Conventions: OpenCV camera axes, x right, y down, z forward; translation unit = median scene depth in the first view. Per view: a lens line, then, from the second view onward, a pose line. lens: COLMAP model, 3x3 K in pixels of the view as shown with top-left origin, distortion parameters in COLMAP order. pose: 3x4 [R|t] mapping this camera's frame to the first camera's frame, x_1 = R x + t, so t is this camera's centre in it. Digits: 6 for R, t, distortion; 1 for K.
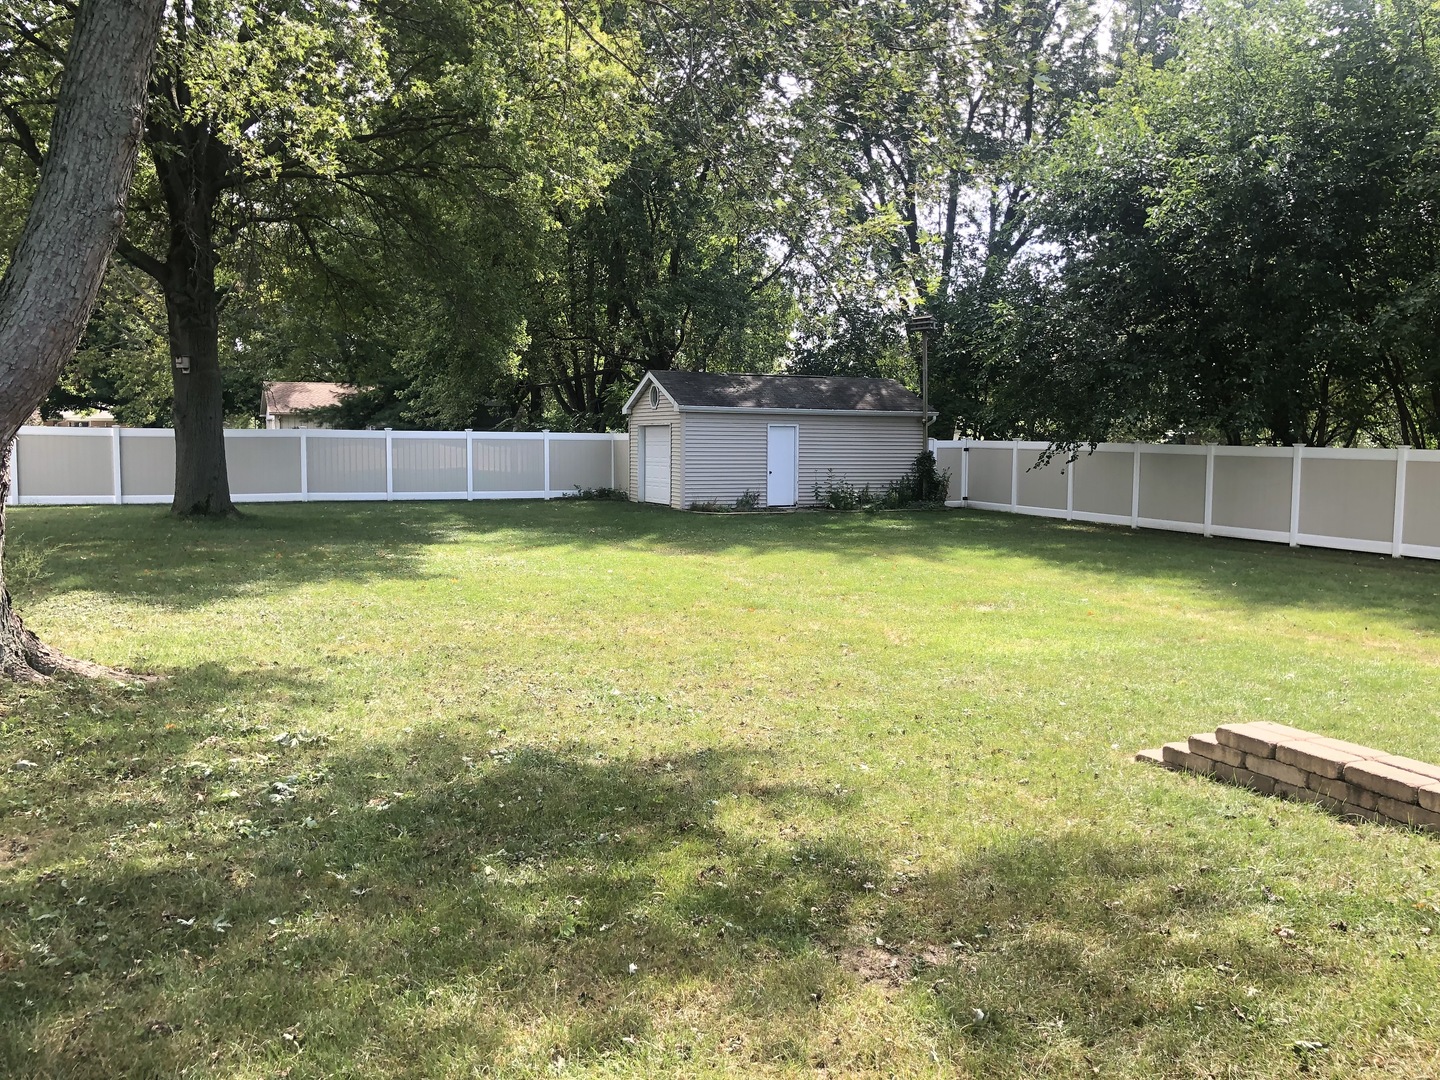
lens RADIAL K [[1185.3, 0, 718.2], [0, 1185.3, 533.6], [0, 0, 1]] dist [0.048523, -0.066942]
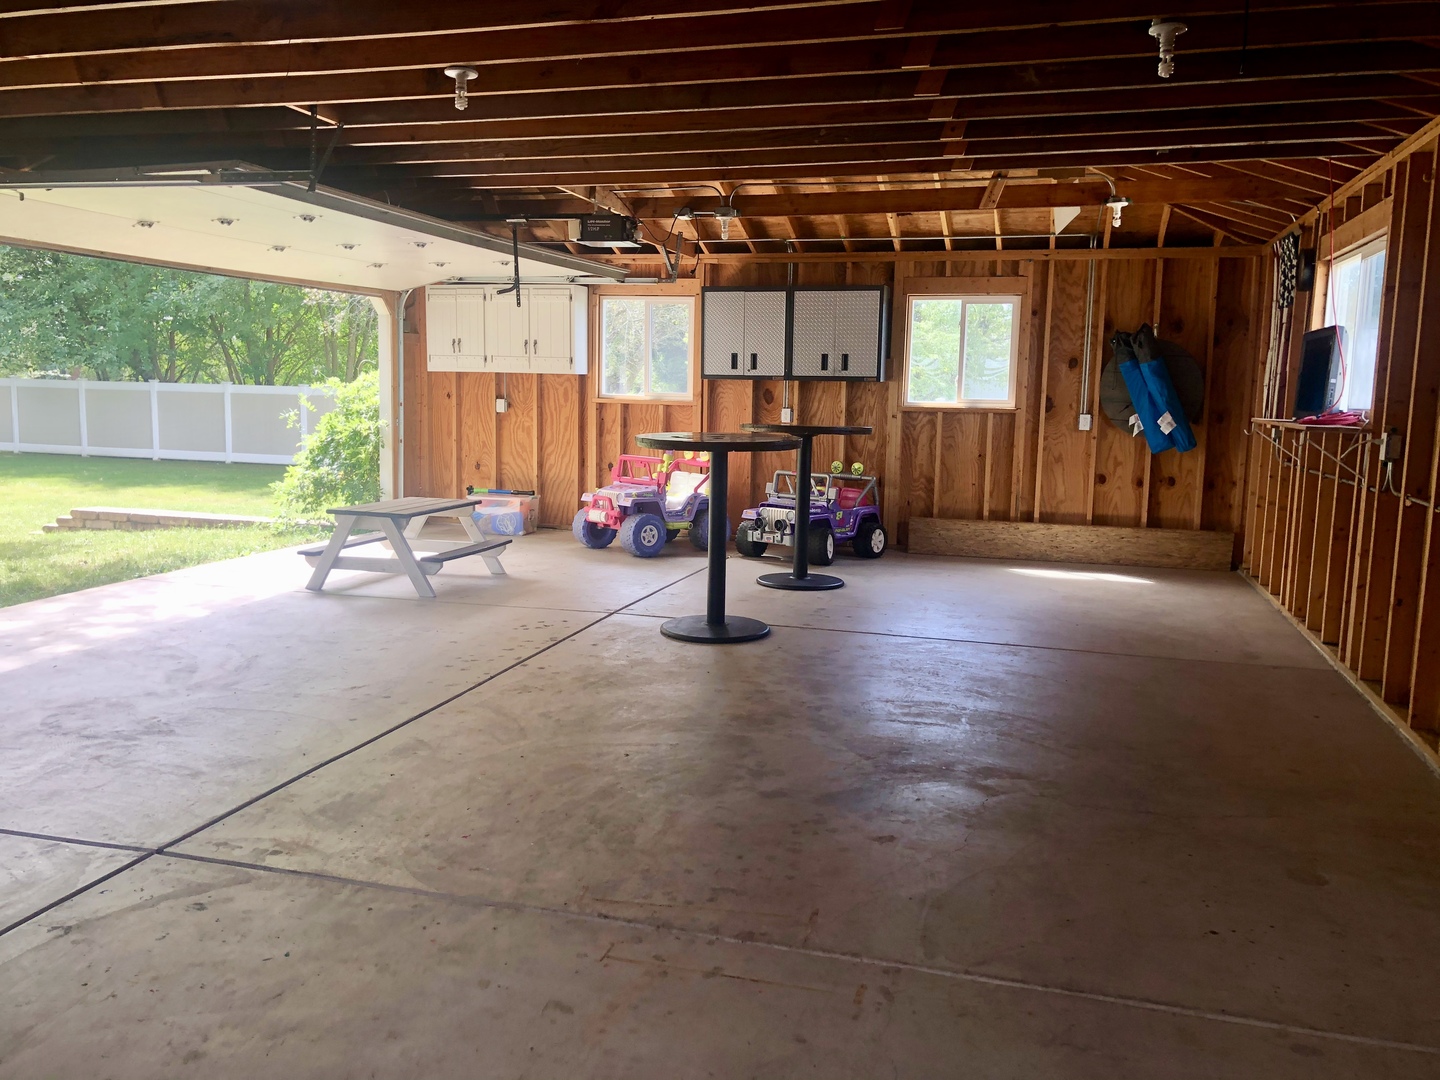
lens RADIAL K [[1183.1, 0, 720.0], [0, 1183.1, 540.0], [0, 0, 1]] dist [0.067302, 0.000687]
pose [[0.649415, -0.091506, 0.754908, -0.107965], [0.050542, 0.995732, 0.077218, 0.026804], [-0.758752, -0.011992, 0.651269, -0.302284]]
